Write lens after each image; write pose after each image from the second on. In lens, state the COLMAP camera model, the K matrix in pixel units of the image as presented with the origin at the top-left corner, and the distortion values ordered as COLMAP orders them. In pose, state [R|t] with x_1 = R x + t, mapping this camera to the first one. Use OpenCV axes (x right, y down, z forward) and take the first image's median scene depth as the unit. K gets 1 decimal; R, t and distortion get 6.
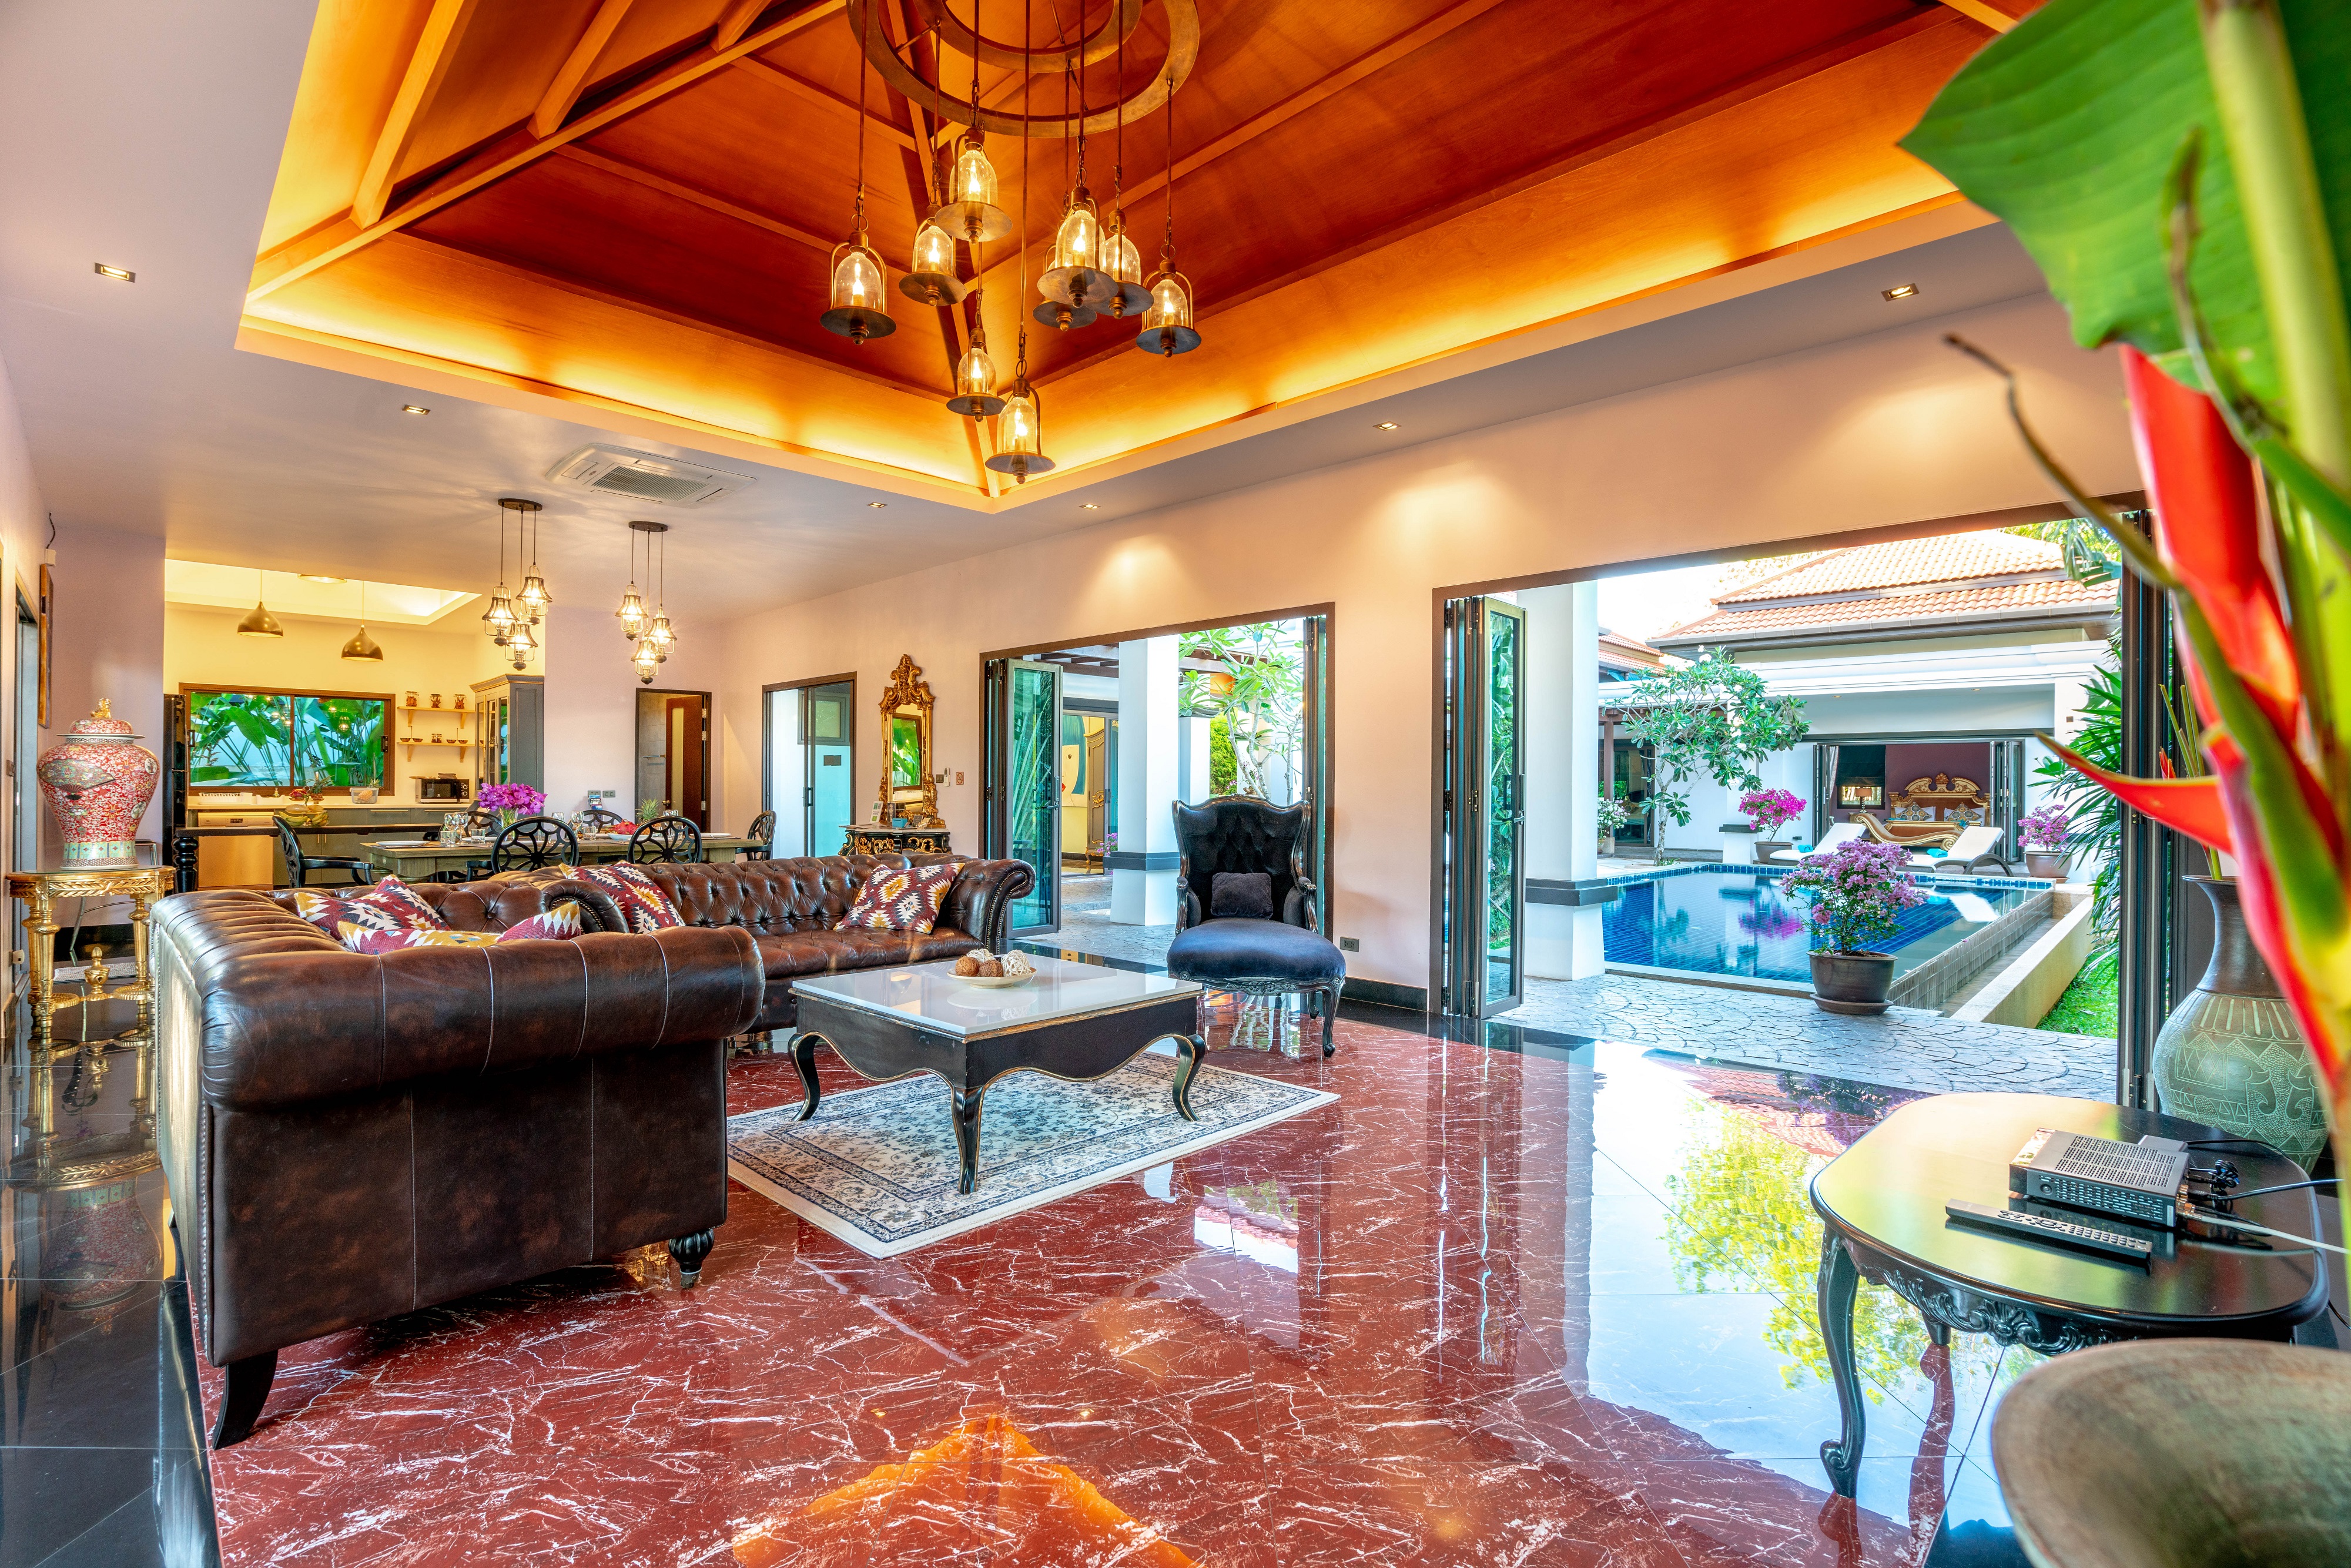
lens RADIAL K [[1076.9, 0, 1175.5], [0, 1076.9, 784.0], [0, 0, 1]] dist [-0.056608, 0.024009]
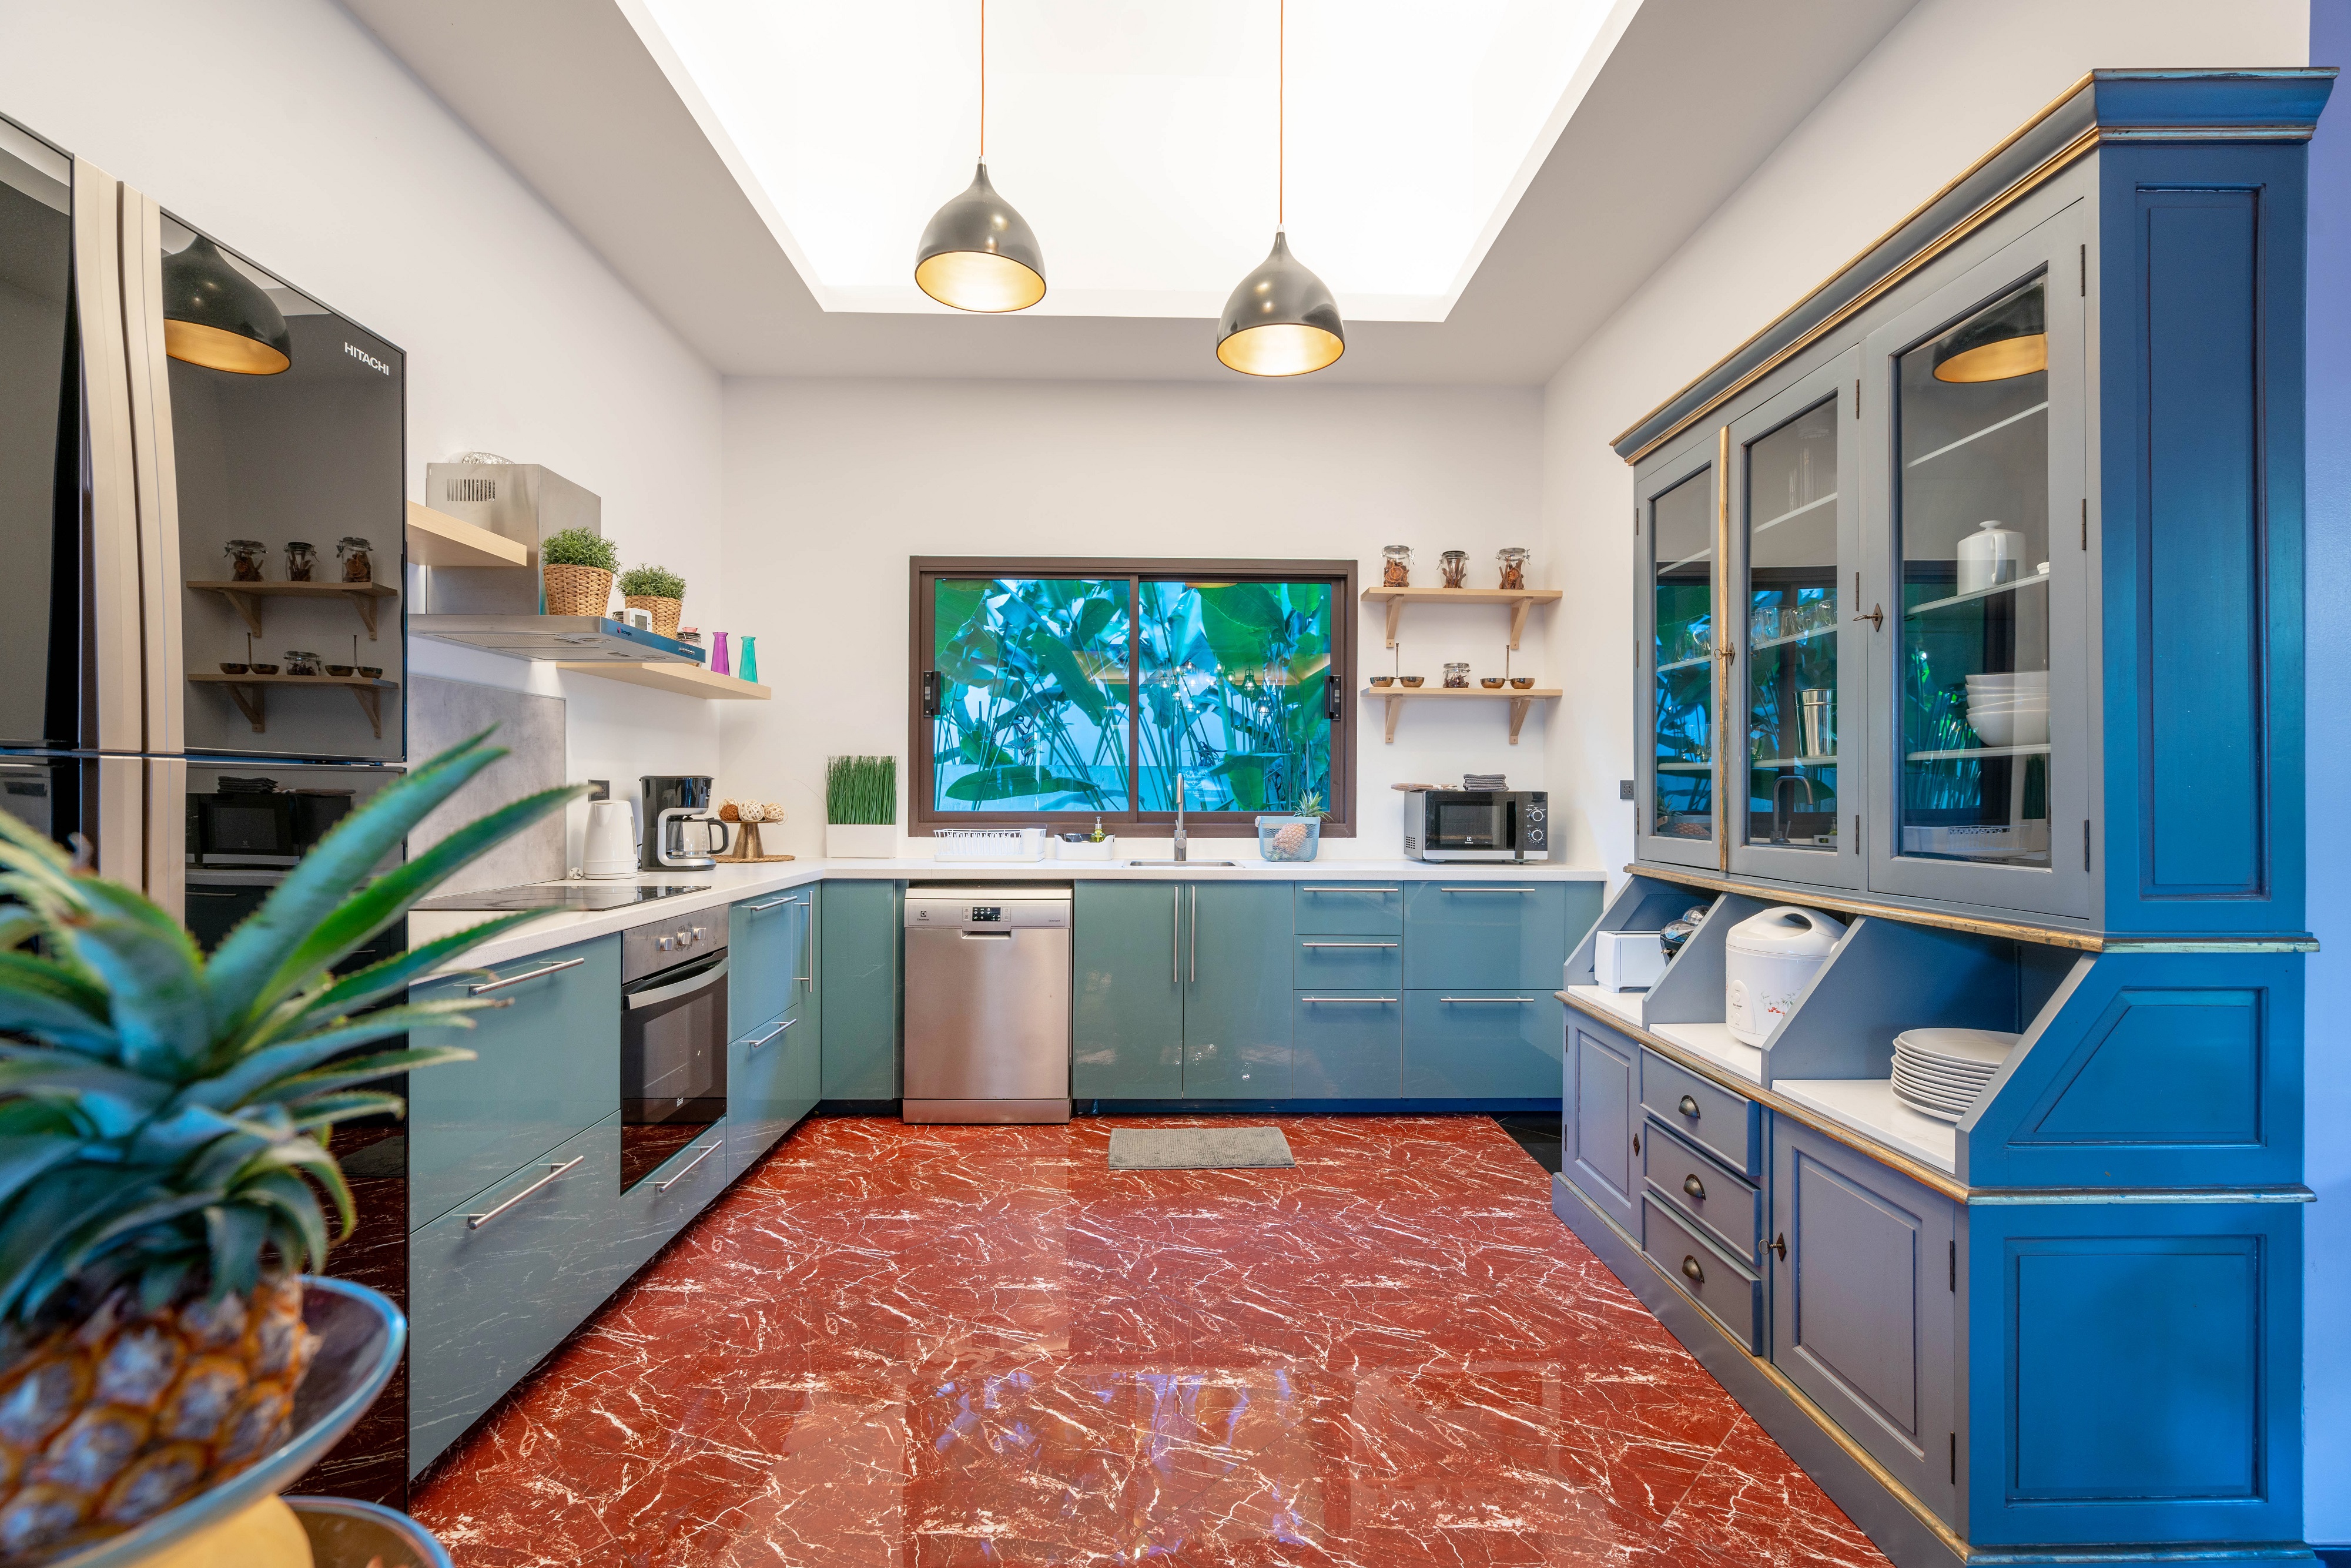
lens RADIAL K [[1072.4, 0, 1175.5], [0, 1072.4, 784.0], [0, 0, 1]] dist [-0.000052, 0.000860]
pose [[0.721115, -0.007285, -0.692777, -0.602705], [0.002847, 0.999967, -0.007552, -0.005811], [0.692809, 0.003473, 0.721113, 0.782570]]
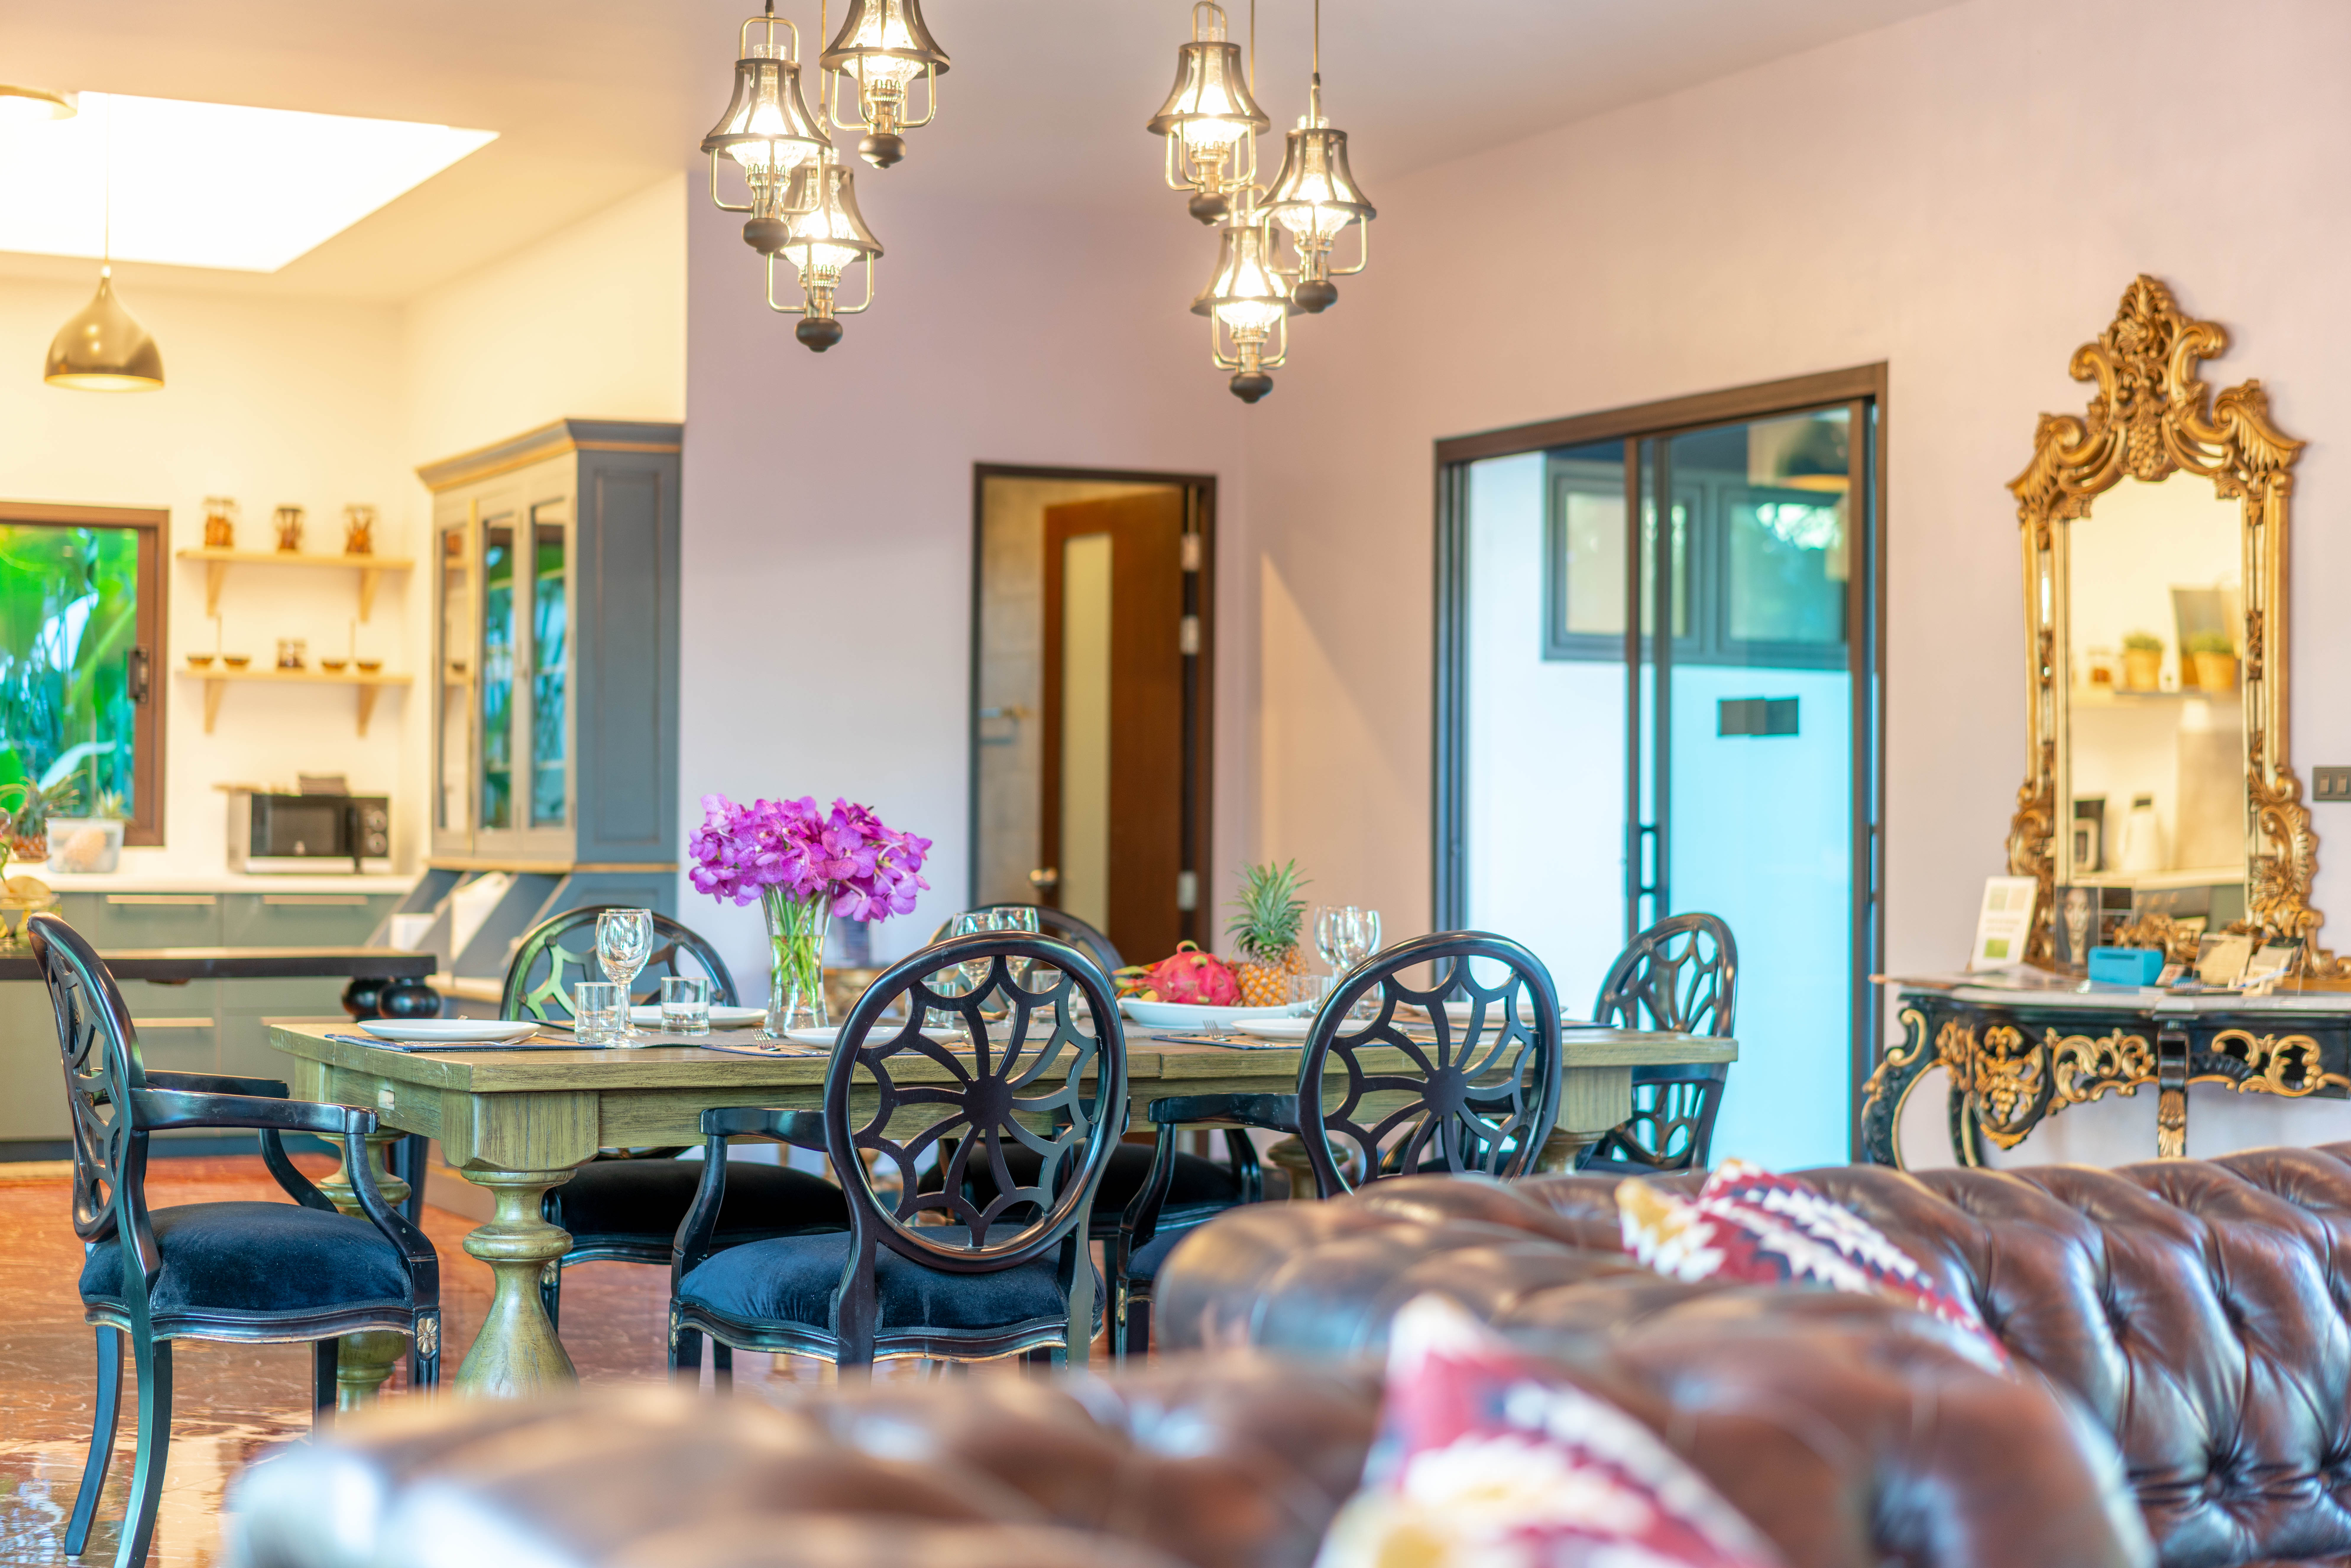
lens RADIAL K [[3654.3, 0, 1208.5], [0, 3654.3, 778.4], [0, 0, 1]] dist [-0.007790, -0.138288]
pose [[0.951773, -0.000999, -0.306803, -0.164629], [-0.003034, 0.999915, -0.012670, 0.003721], [0.306790, 0.012989, 0.951689, 0.121390]]
